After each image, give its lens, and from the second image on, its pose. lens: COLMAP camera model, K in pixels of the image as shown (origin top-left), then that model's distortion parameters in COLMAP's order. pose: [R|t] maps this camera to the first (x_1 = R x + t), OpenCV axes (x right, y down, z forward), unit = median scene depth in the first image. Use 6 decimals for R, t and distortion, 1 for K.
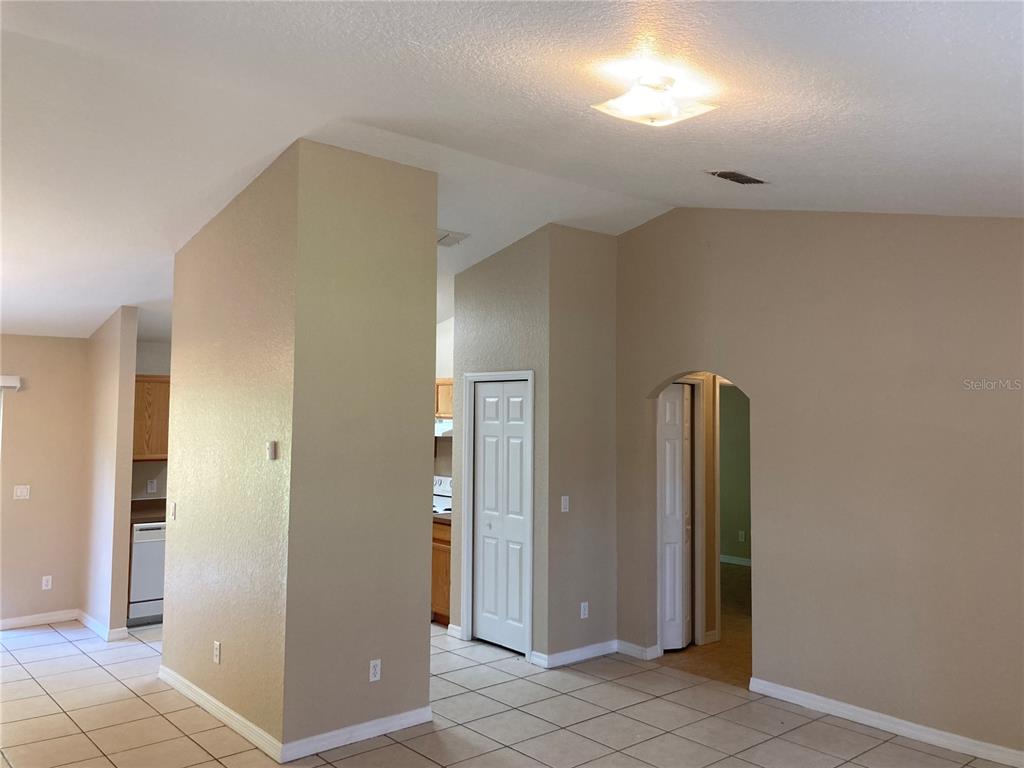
lens RADIAL K [[841.0, 0, 506.4], [0, 841.0, 372.3], [0, 0, 1]] dist [0.009044, -0.003571]
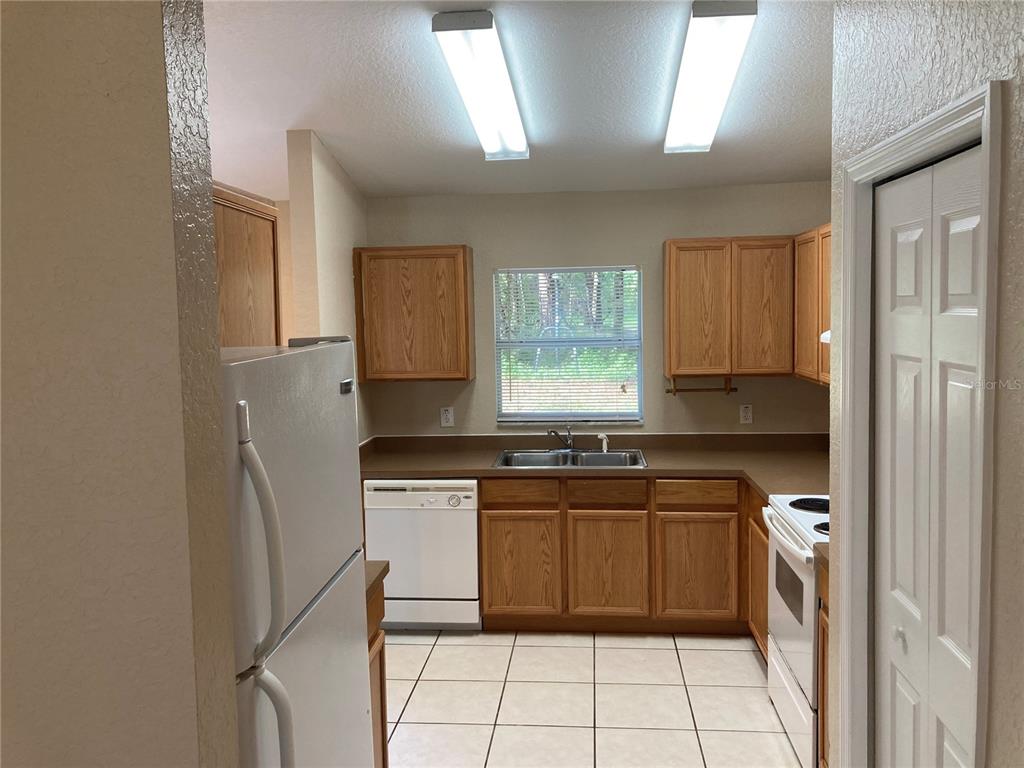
lens RADIAL K [[841.0, 0, 506.4], [0, 841.0, 372.3], [0, 0, 1]] dist [0.009044, -0.003571]
pose [[0.693939, 0.031638, -0.719338, 0.093303], [0.063907, 0.992385, 0.105298, 0.037520], [0.717192, -0.119041, 0.686633, 0.646101]]
